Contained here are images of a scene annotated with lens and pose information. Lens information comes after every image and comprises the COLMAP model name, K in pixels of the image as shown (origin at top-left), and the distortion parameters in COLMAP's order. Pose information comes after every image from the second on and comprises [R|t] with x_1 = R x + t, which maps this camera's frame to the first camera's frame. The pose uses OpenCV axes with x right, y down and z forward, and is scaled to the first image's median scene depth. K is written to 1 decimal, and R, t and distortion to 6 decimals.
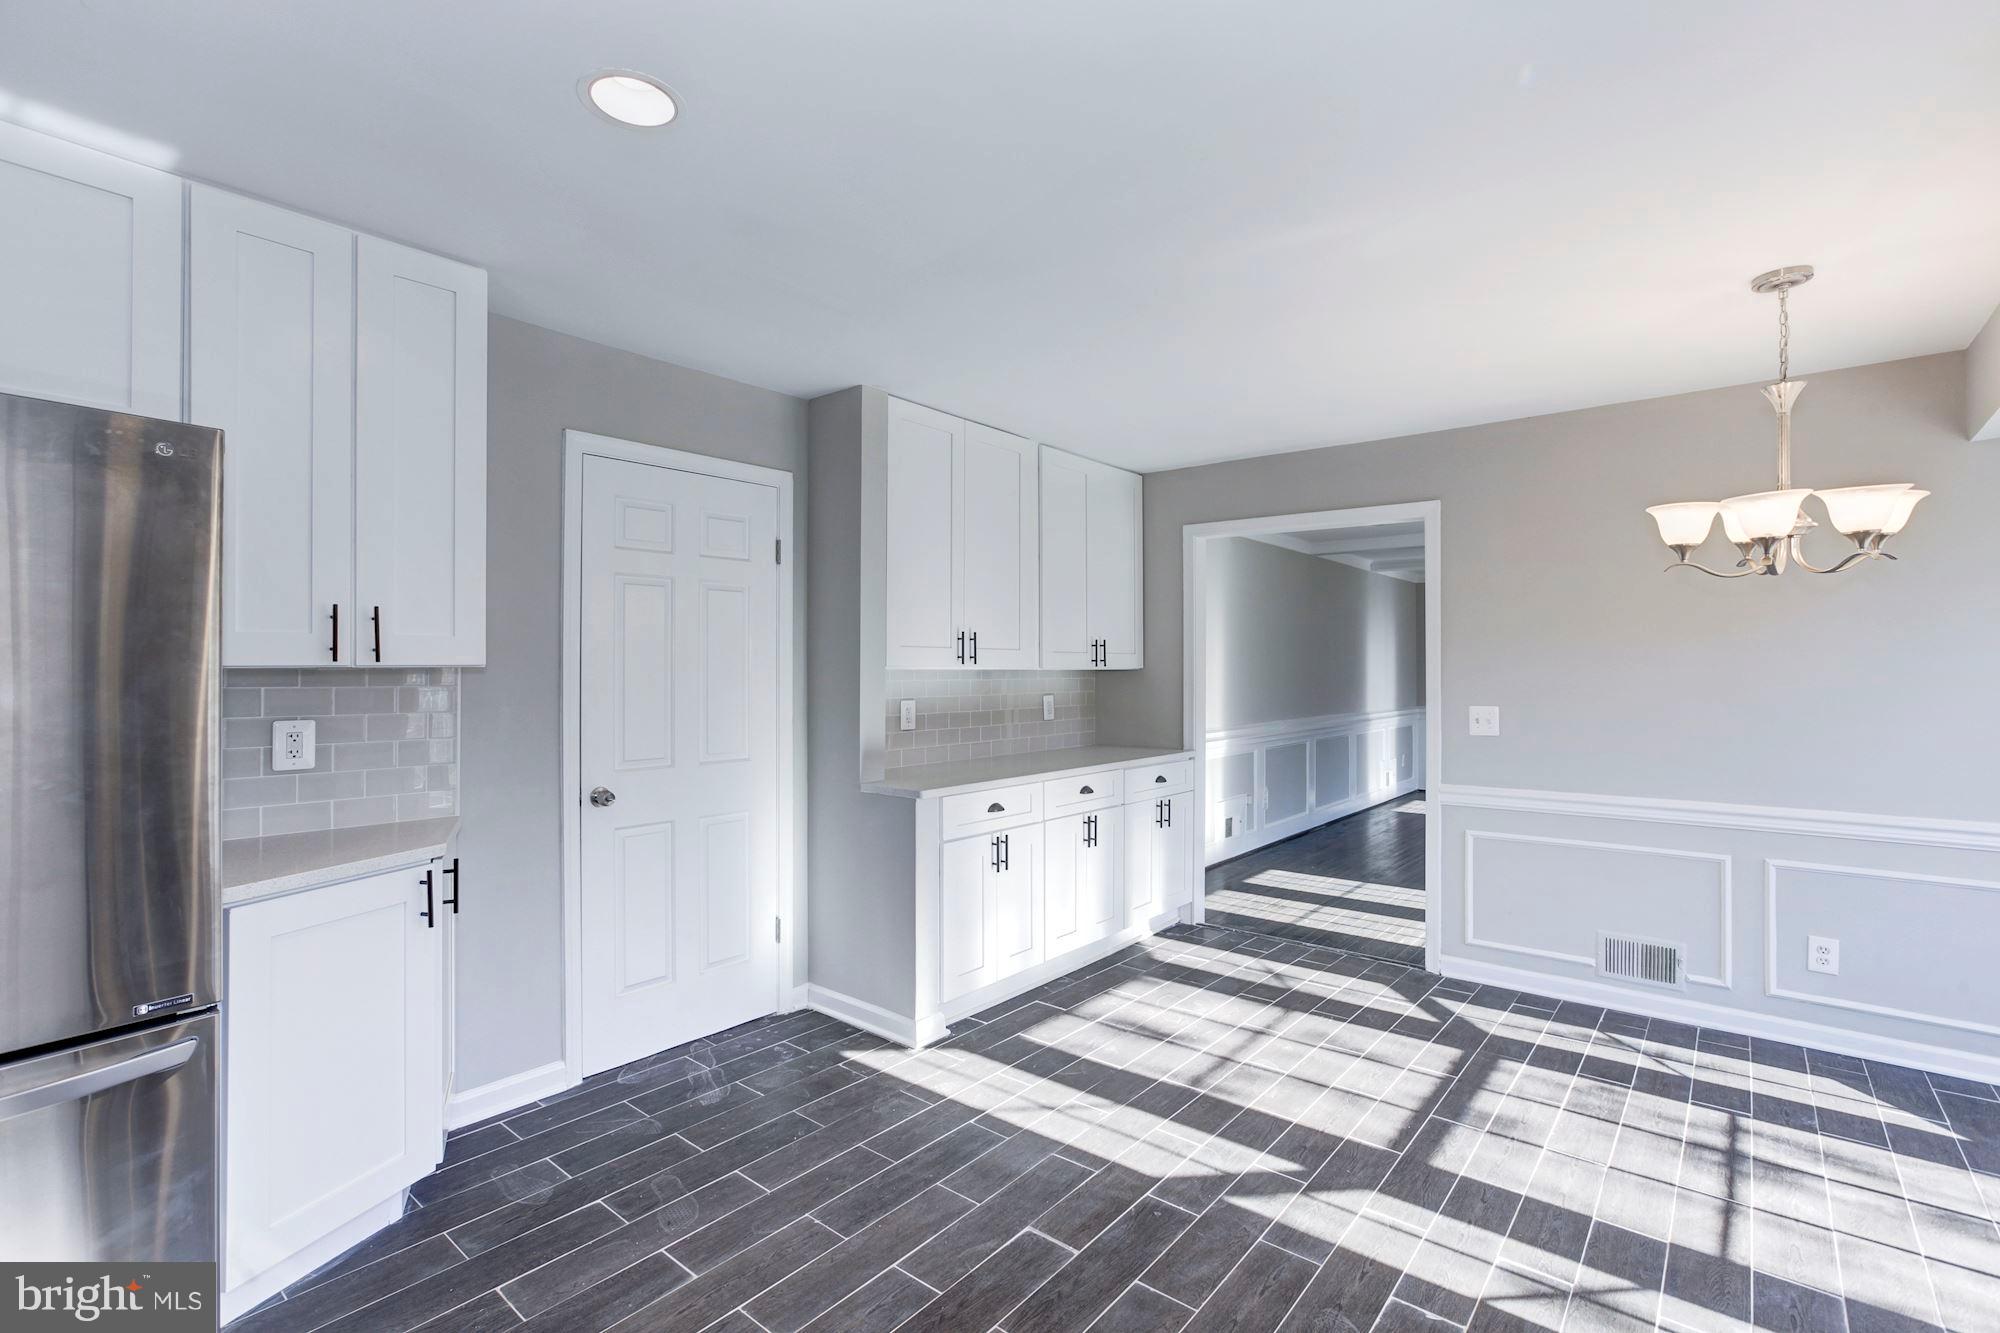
lens RADIAL K [[918.1, 0, 1000.0], [0, 918.1, 666.5], [0, 0, 1]] dist [-0.029980, 0.017904]
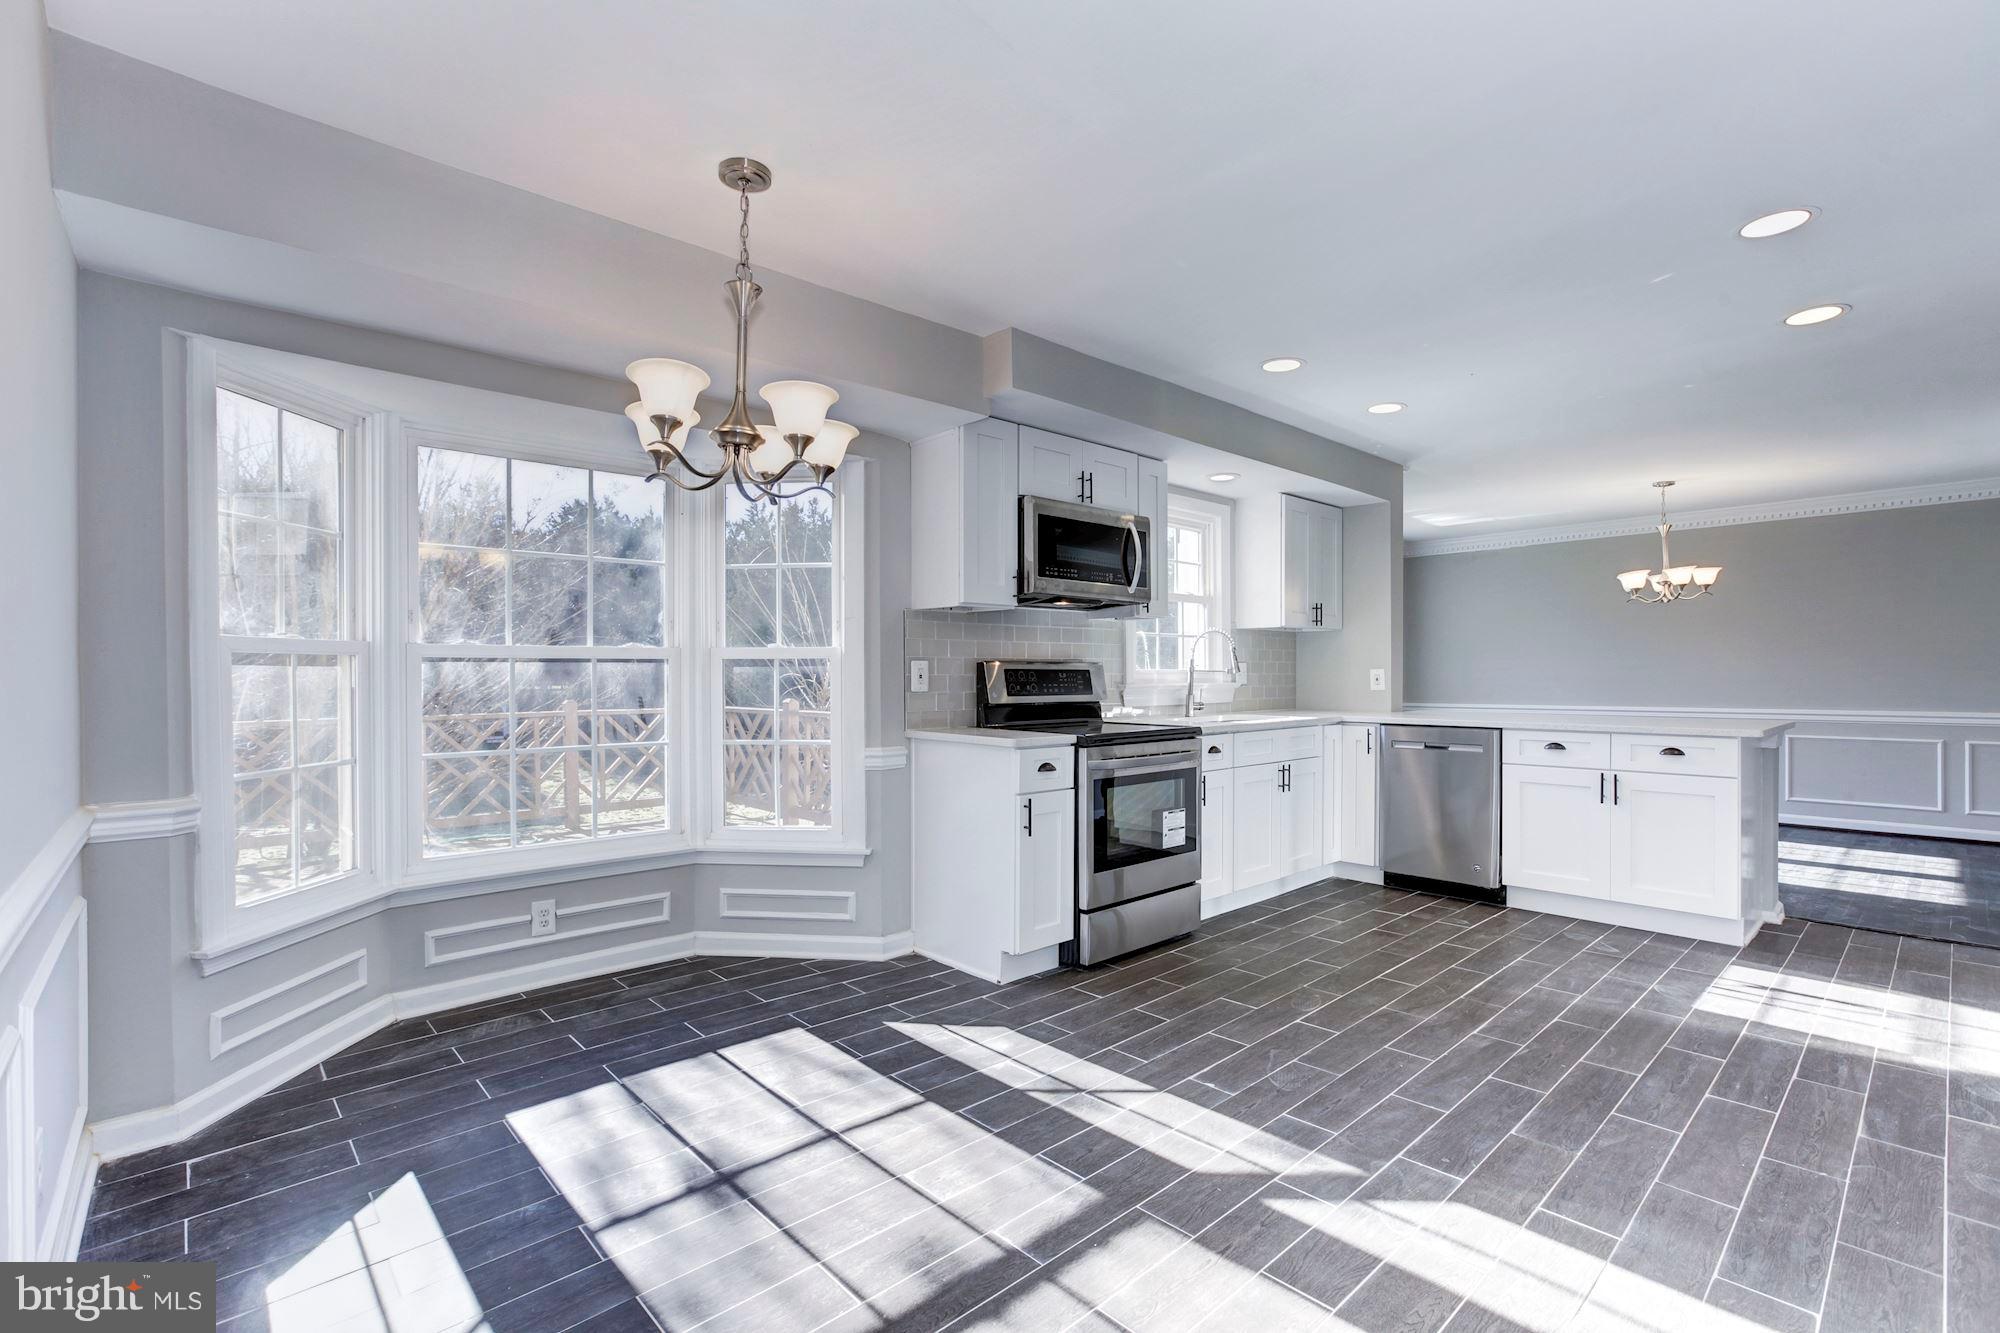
lens RADIAL K [[945.2, 0, 984.8], [0, 945.2, 678.7], [0, 0, 1]] dist [-0.036211, 0.020355]
pose [[-0.992109, 0.001904, 0.125360, 0.372729], [0.002275, 0.999993, 0.002810, 0.065685], [-0.125354, 0.003073, -0.992107, 1.446704]]
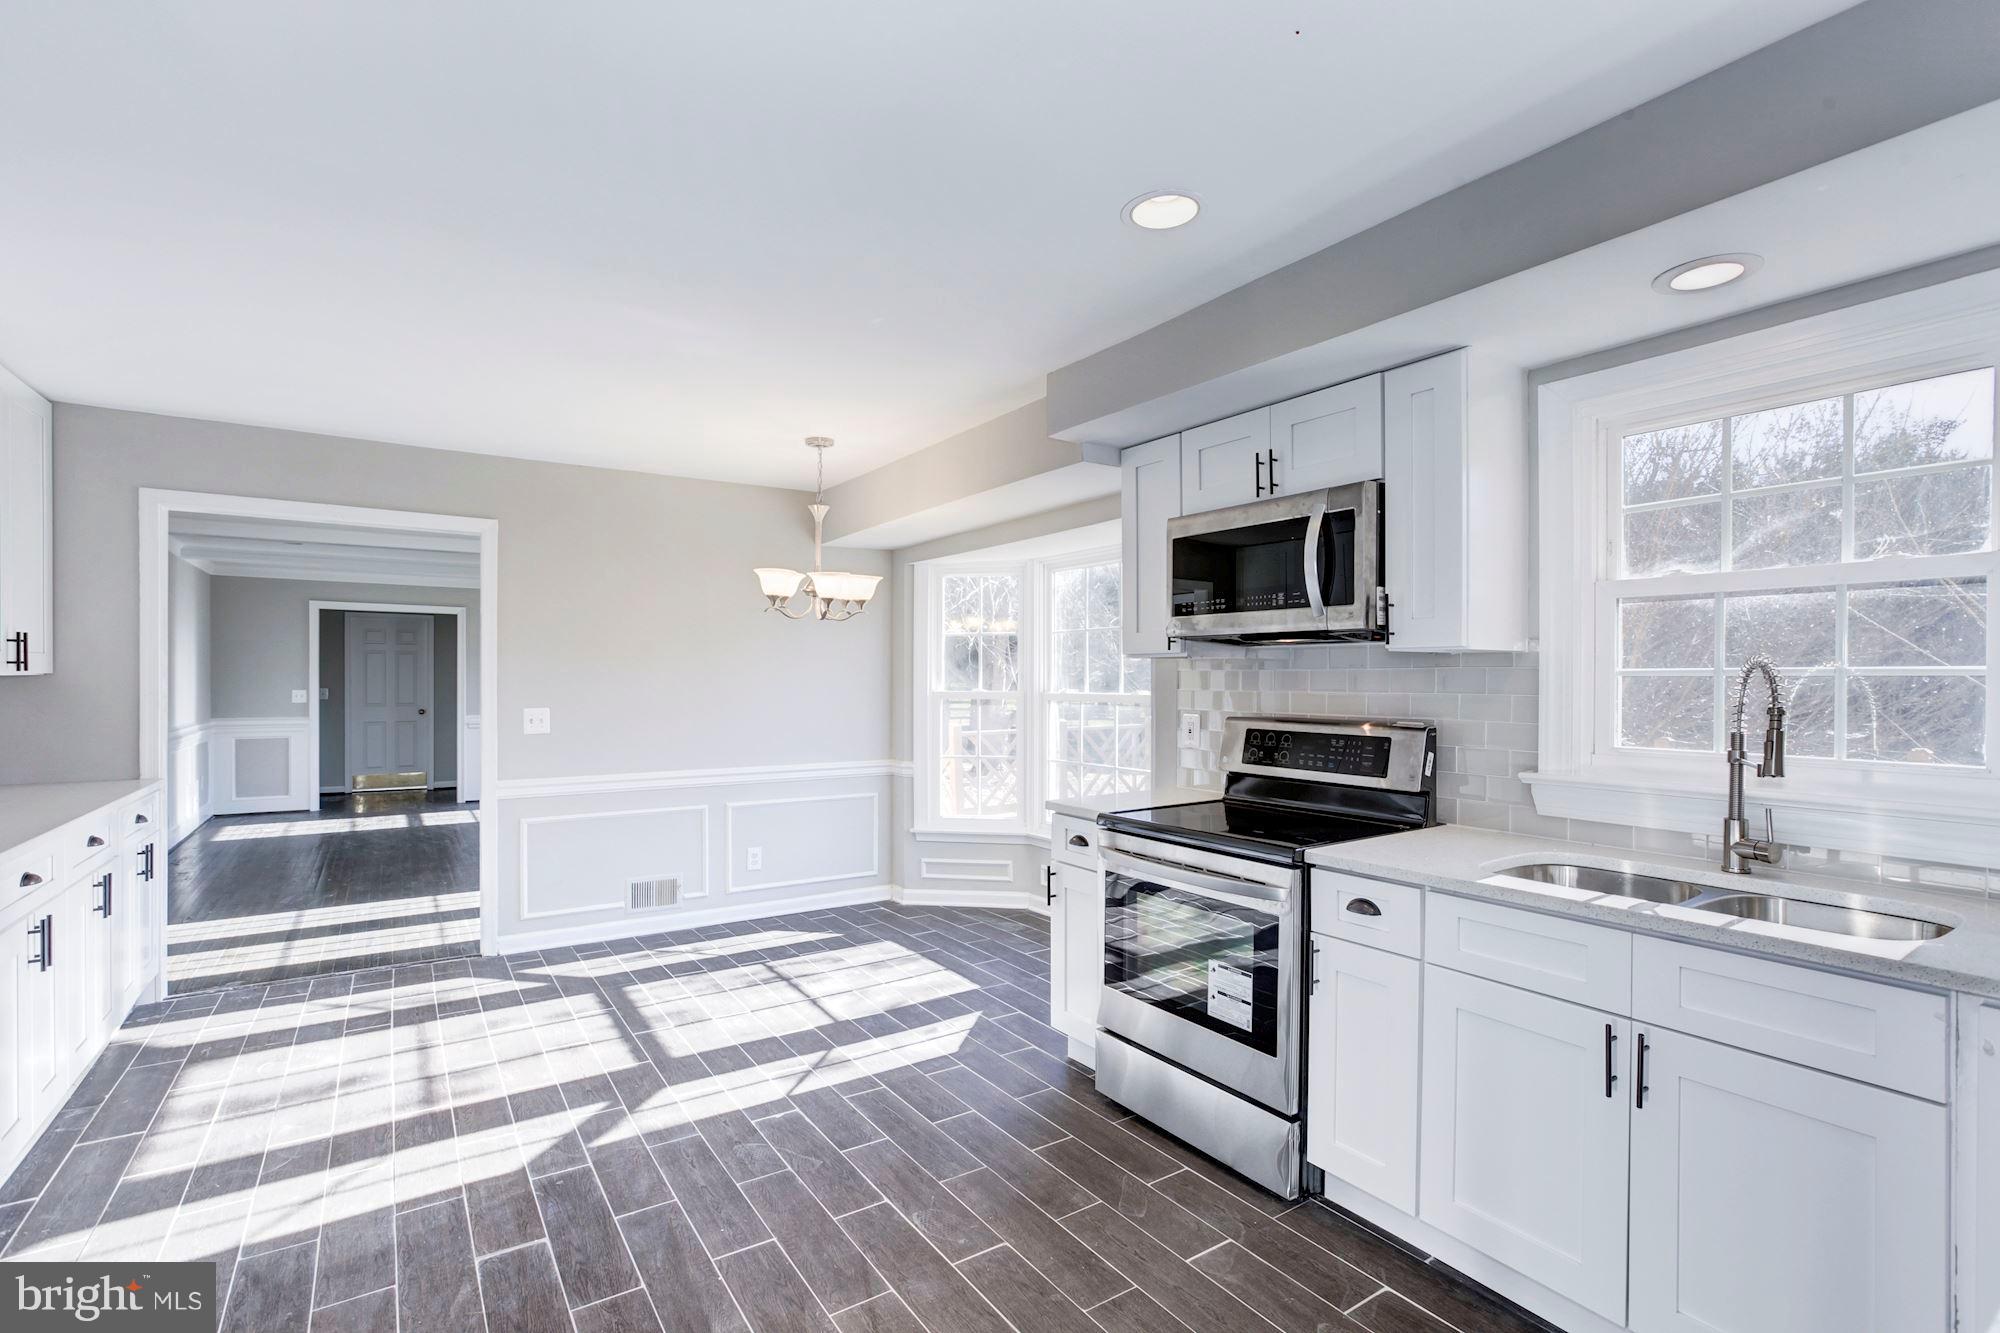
lens RADIAL K [[925.4, 0, 1003.8], [0, 925.4, 672.9], [0, 0, 1]] dist [-0.042959, 0.021011]
pose [[0.282505, 0.005097, 0.959252, -0.508771], [-0.003801, 0.999984, -0.004194, 0.002507], [-0.959258, -0.002461, 0.282519, 0.141591]]
